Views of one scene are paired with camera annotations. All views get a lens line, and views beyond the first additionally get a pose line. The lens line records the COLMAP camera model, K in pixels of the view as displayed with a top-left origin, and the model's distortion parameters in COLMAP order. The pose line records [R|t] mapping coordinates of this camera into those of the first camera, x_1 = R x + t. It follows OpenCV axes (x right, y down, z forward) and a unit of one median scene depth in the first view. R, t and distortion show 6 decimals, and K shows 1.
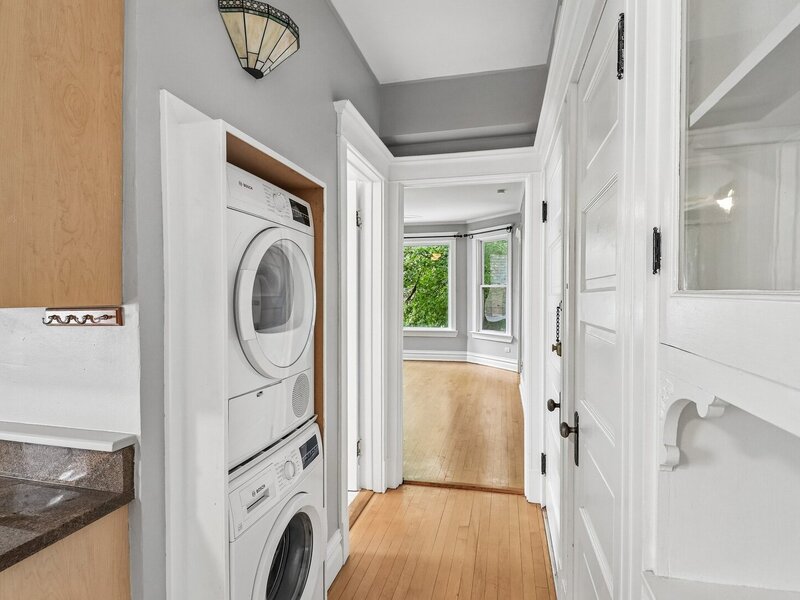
lens RADIAL K [[428.7, 0, 406.6], [0, 428.7, 305.9], [0, 0, 1]] dist [-0.007699, -0.012355]
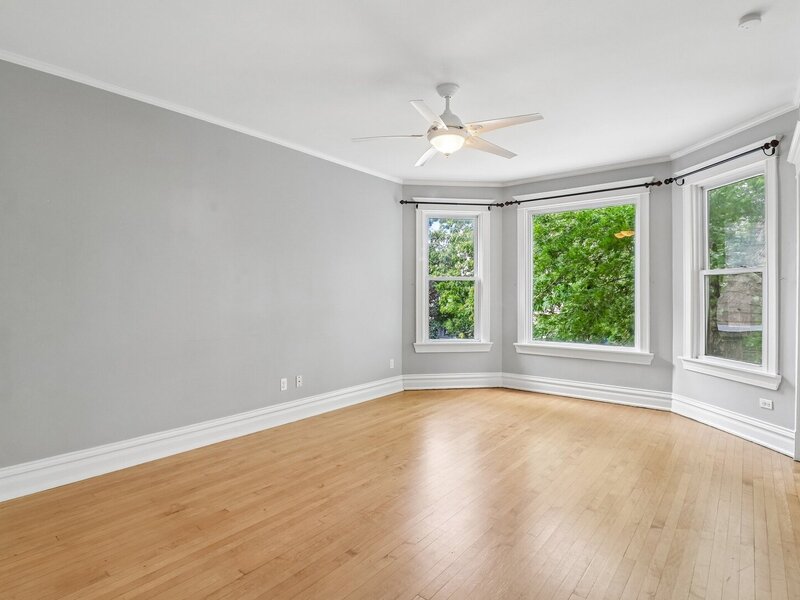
lens RADIAL K [[428.7, 0, 400.9], [0, 428.7, 299.0], [0, 0, 1]] dist [-0.007699, -0.012355]
pose [[0.896610, 0.003052, -0.442810, 0.087595], [-0.009211, 0.999888, -0.011759, -0.004779], [0.442725, 0.014621, 0.896538, 0.438050]]
